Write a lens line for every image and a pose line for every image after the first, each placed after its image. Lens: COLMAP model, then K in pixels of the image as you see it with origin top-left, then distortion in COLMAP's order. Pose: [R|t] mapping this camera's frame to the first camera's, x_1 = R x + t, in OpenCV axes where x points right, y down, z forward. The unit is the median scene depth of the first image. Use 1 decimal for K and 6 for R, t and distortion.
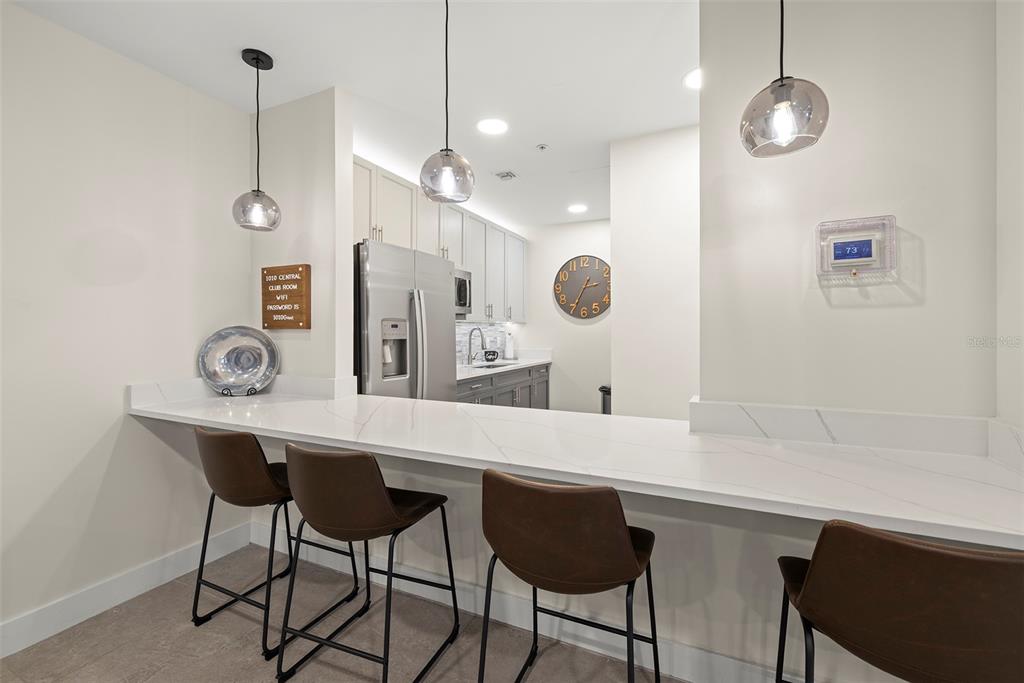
lens RADIAL K [[433.9, 0, 509.5], [0, 433.9, 332.7], [0, 0, 1]] dist [-0.000381, 0.000097]
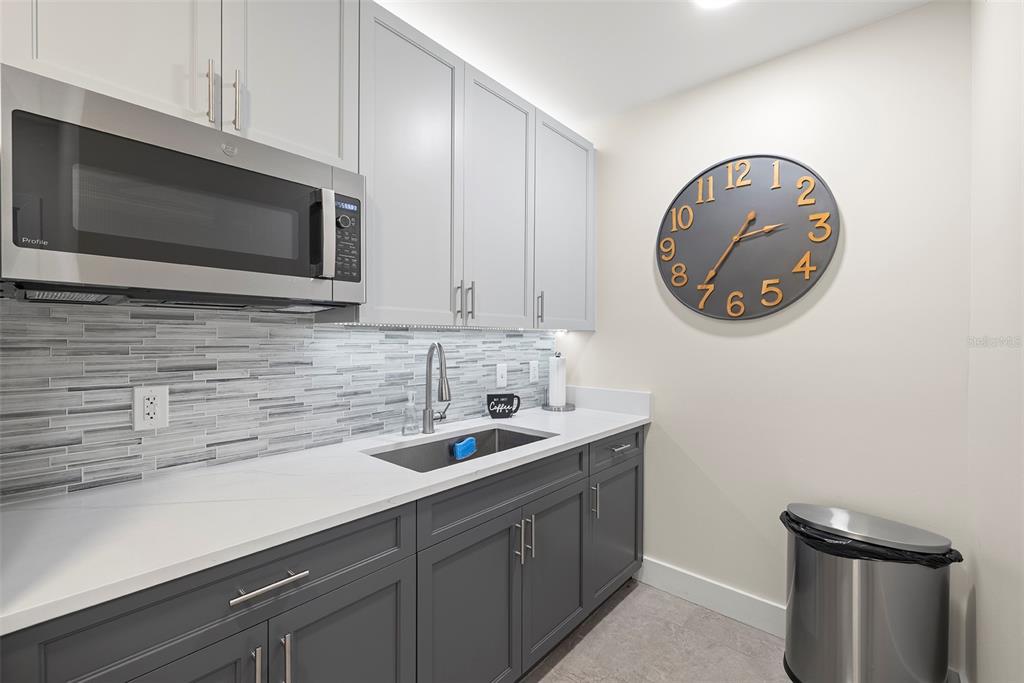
lens RADIAL K [[422.3, 0, 508.7], [0, 422.3, 342.5], [0, 0, 1]] dist [-0.000360, -0.000015]
pose [[0.958047, 0.008229, -0.286492, 0.084804], [-0.007205, 0.999963, 0.004628, -0.012568], [0.286520, -0.002370, 0.958071, 0.575911]]
